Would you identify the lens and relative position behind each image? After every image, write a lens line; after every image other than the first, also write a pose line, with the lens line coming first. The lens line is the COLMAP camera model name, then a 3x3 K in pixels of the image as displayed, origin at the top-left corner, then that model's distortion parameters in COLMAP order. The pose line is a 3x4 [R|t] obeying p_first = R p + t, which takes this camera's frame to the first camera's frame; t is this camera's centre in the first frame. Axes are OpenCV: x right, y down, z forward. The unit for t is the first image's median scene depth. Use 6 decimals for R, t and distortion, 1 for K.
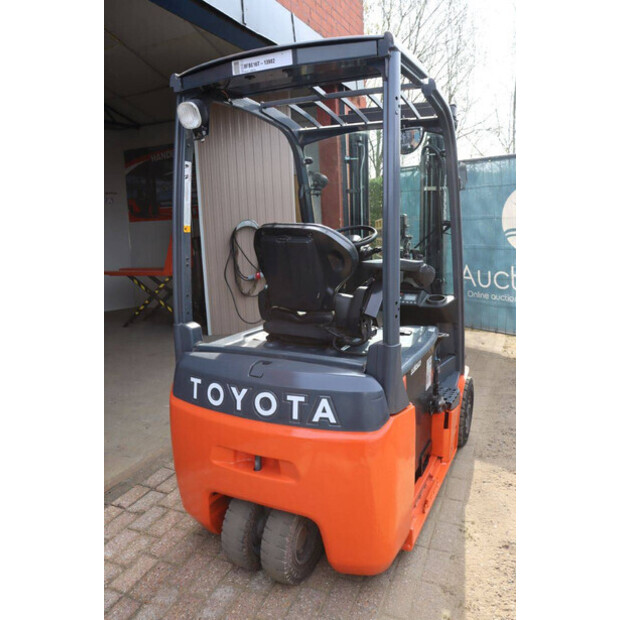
lens RADIAL K [[507.9, 0, 306.2], [0, 507.9, 311.1], [0, 0, 1]] dist [-0.128690, 0.049164]
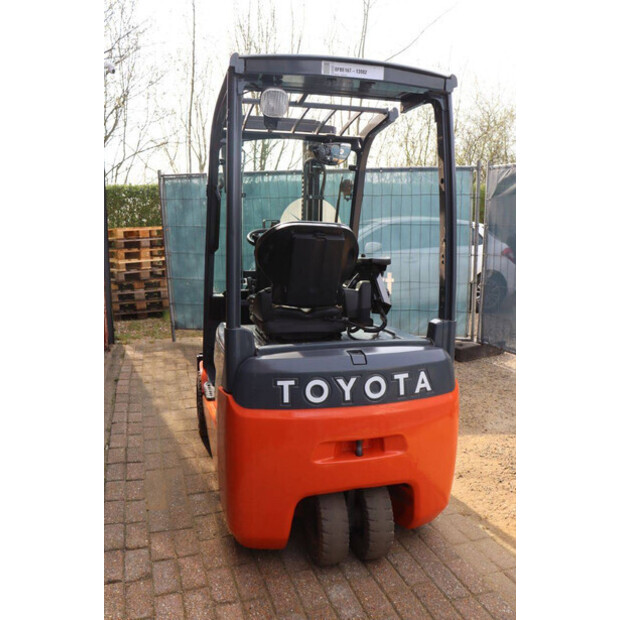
lens RADIAL K [[531.7, 0, 309.2], [0, 531.7, 312.8], [0, 0, 1]] dist [-0.116378, 0.049132]
pose [[0.740630, -0.075015, 0.667712, -0.909000], [0.096041, 0.995363, 0.005296, 0.005988], [-0.665013, 0.060205, 0.744401, 0.240654]]
